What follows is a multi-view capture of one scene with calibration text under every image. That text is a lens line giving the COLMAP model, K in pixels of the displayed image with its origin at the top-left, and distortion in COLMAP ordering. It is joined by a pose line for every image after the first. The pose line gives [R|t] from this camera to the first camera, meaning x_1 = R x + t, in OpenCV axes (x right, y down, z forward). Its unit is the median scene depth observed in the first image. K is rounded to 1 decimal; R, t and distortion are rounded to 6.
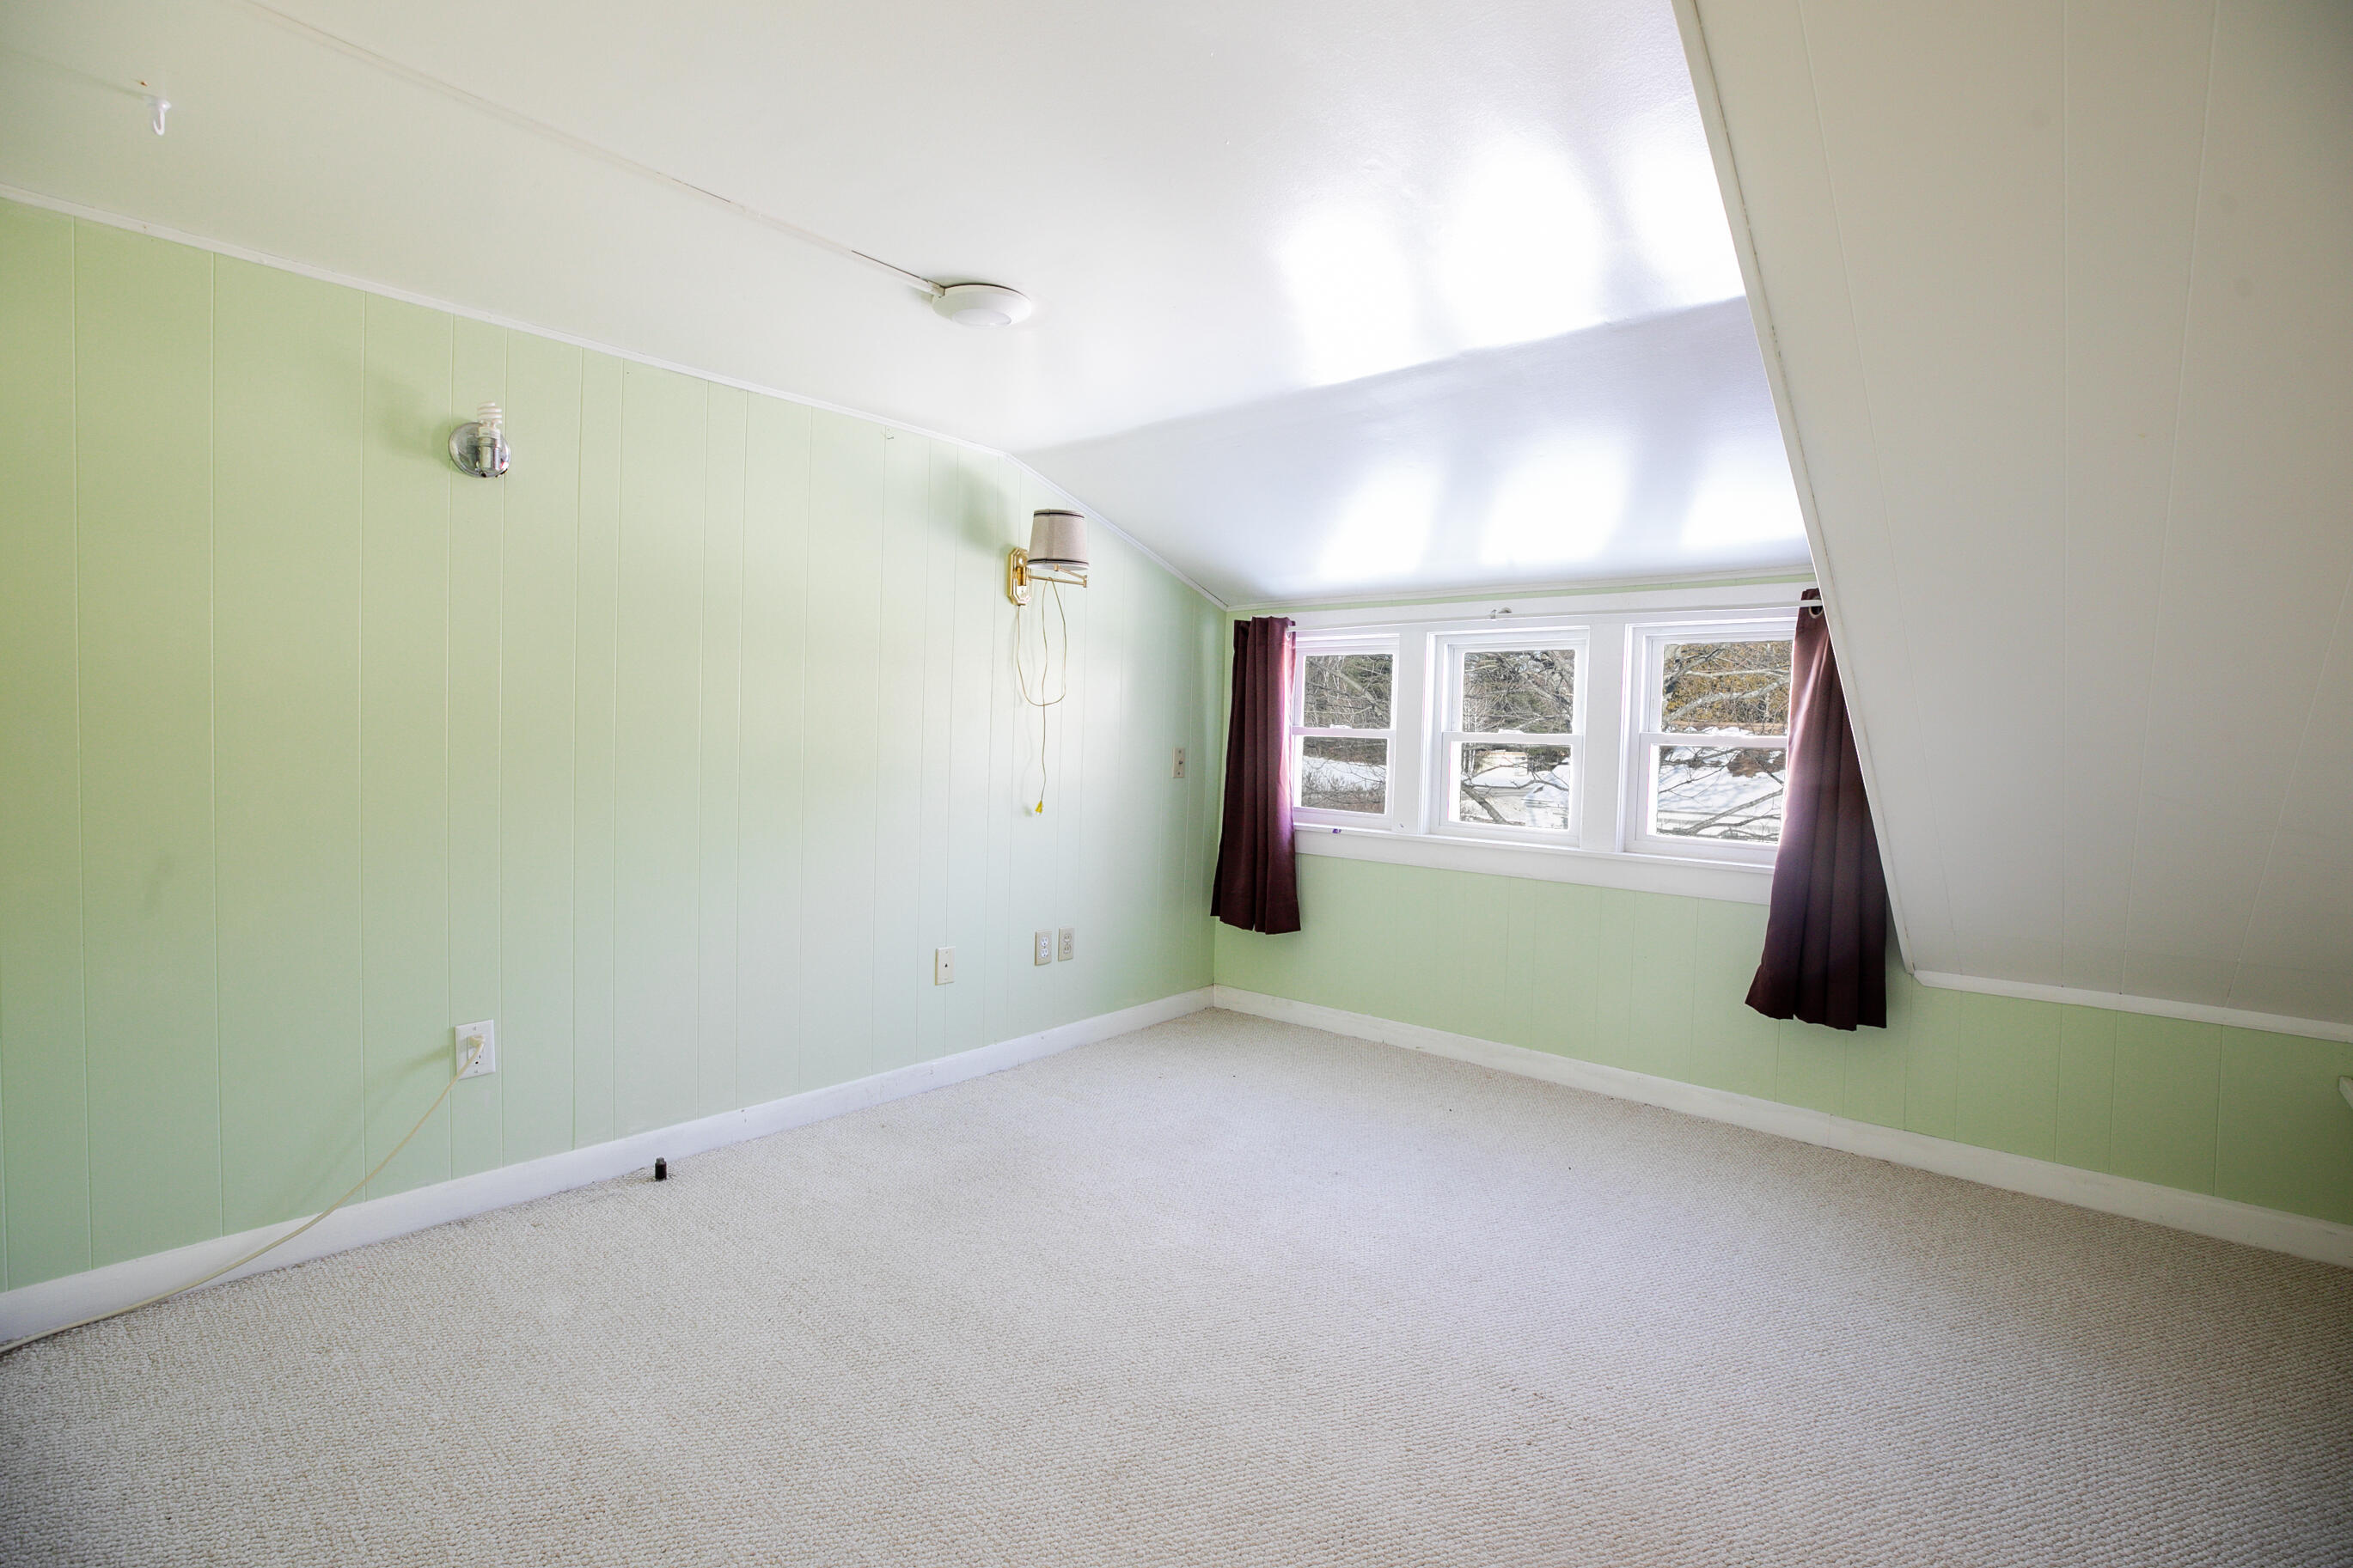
lens RADIAL K [[1076.5, 0, 1174.5], [0, 1076.5, 788.3], [0, 0, 1]] dist [-0.039833, 0.011348]
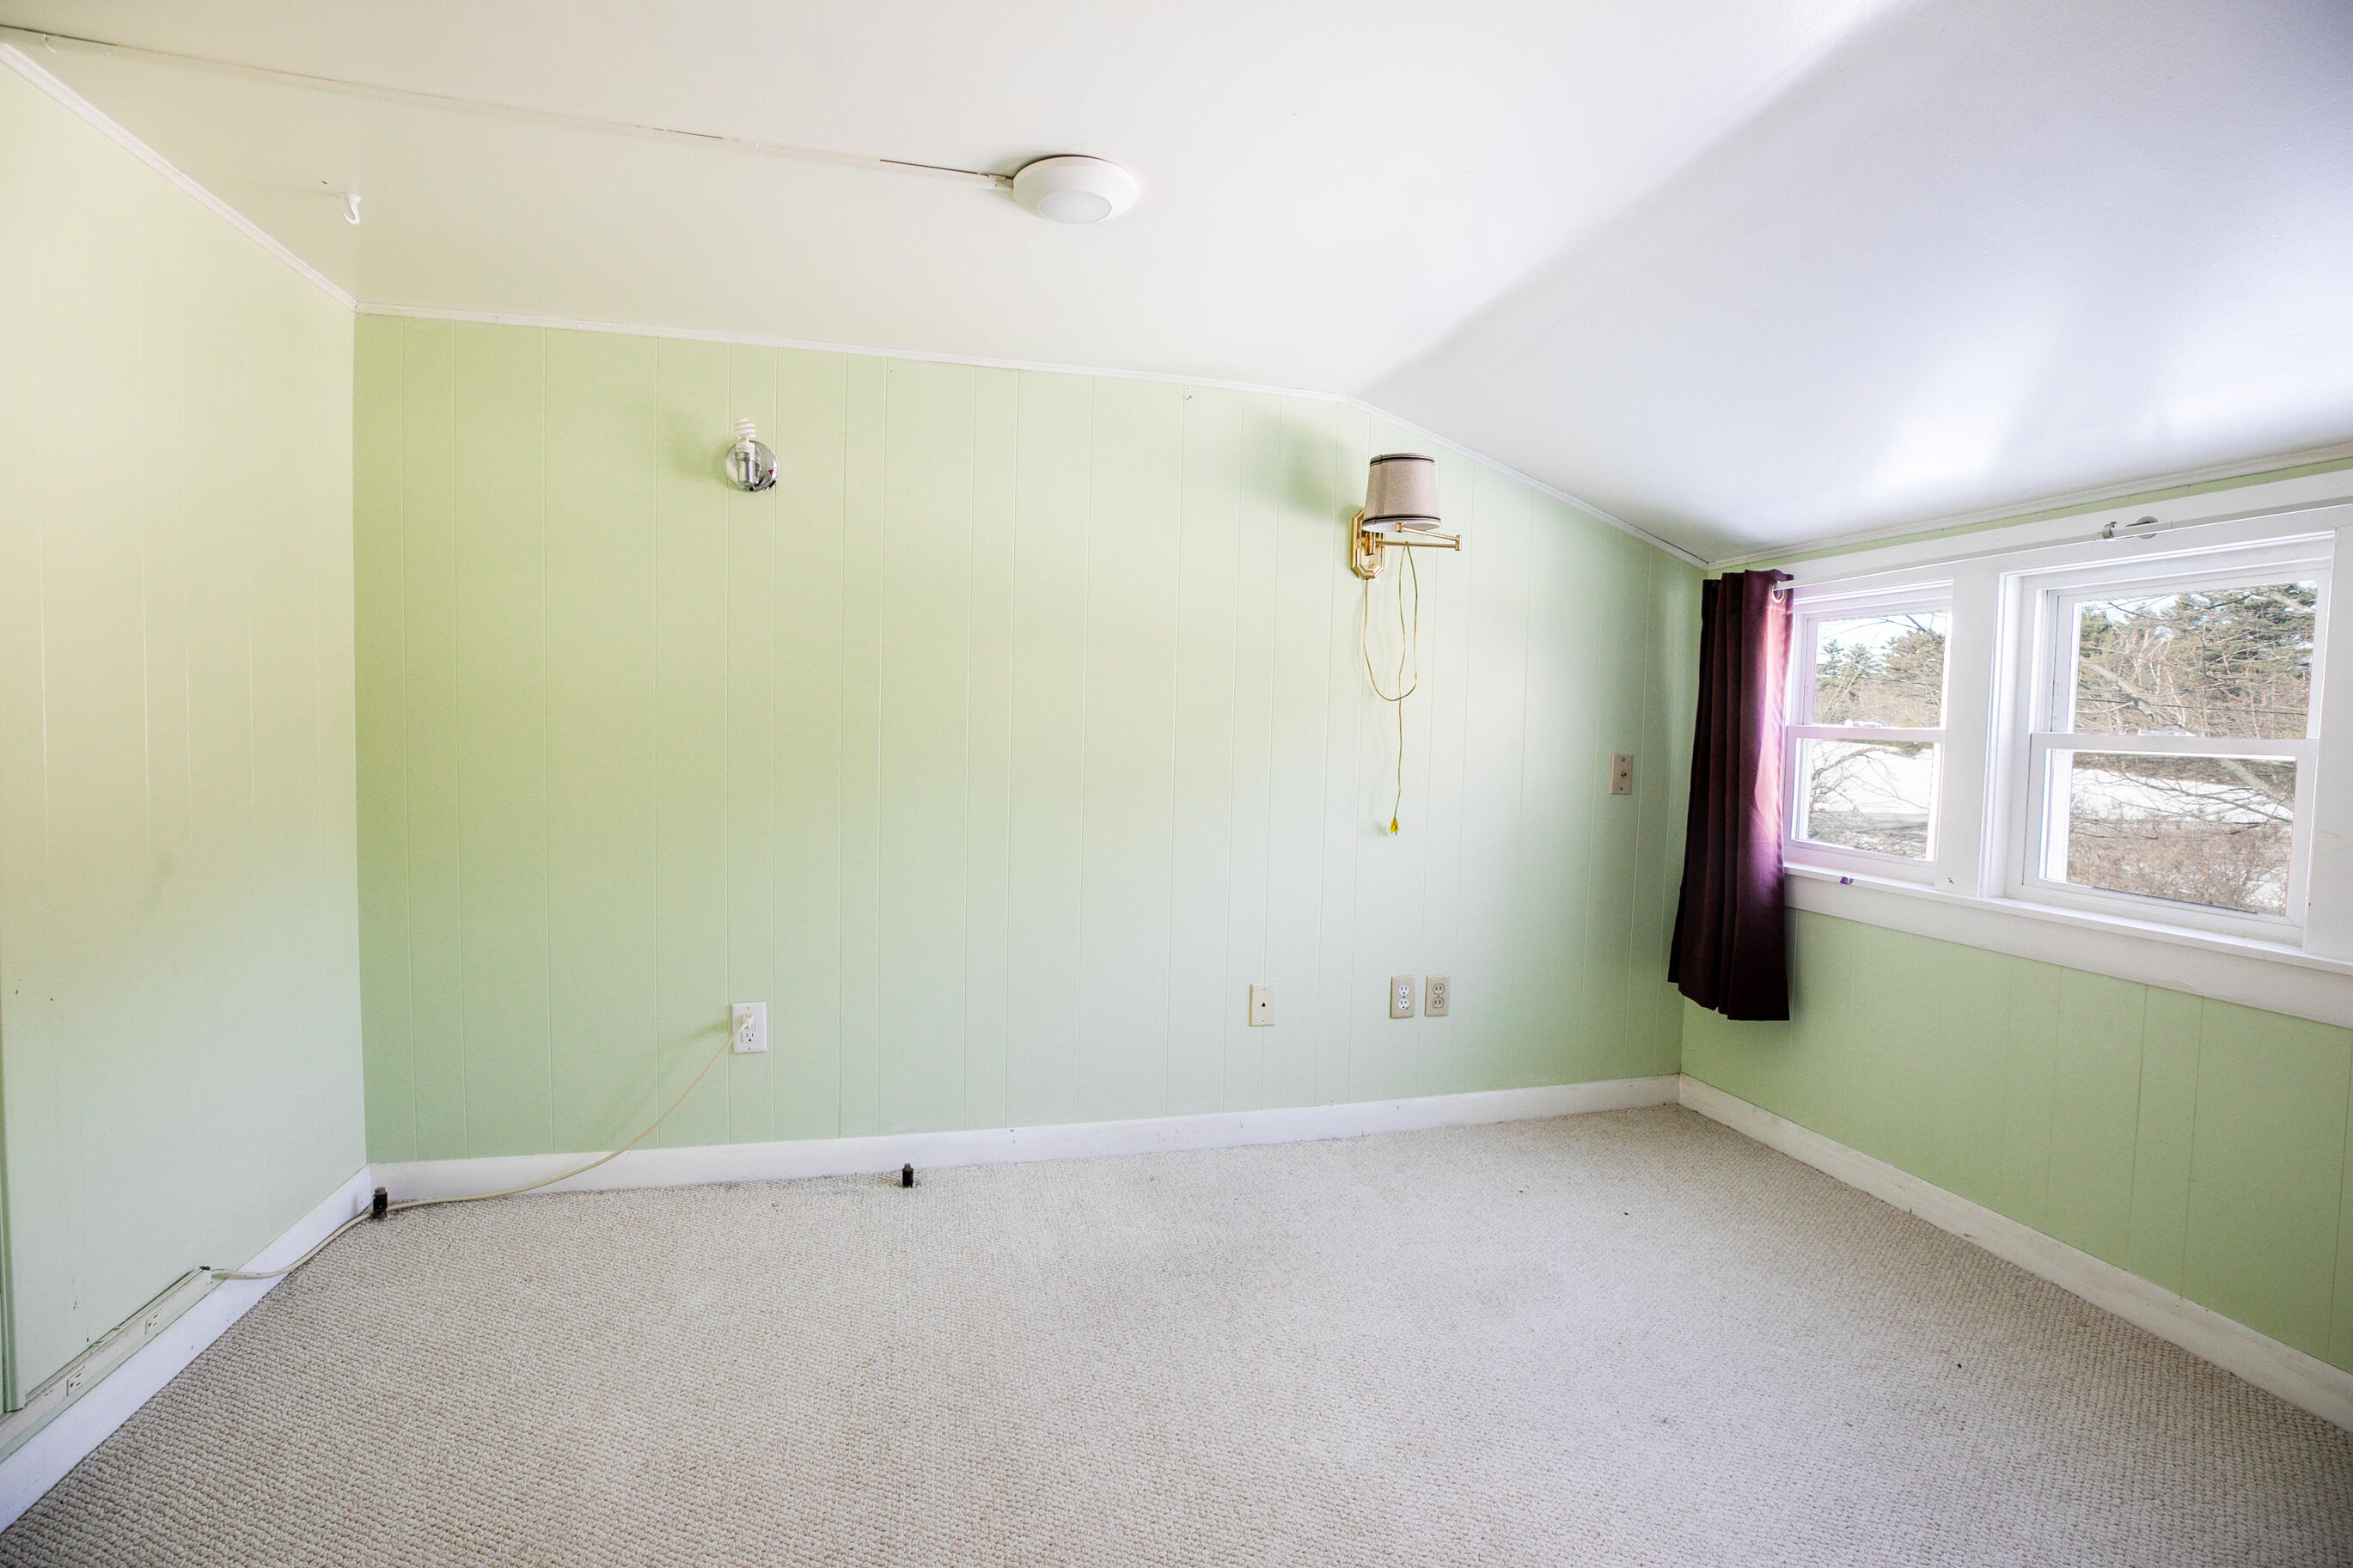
lens RADIAL K [[1076.5, 0, 1178.0], [0, 1076.5, 784.7], [0, 0, 1]] dist [-0.039833, 0.011348]
pose [[0.819718, 0.026192, -0.572168, 0.209597], [-0.031013, 0.999518, 0.001323, -0.009395], [0.571927, 0.016660, 0.820135, 0.244266]]
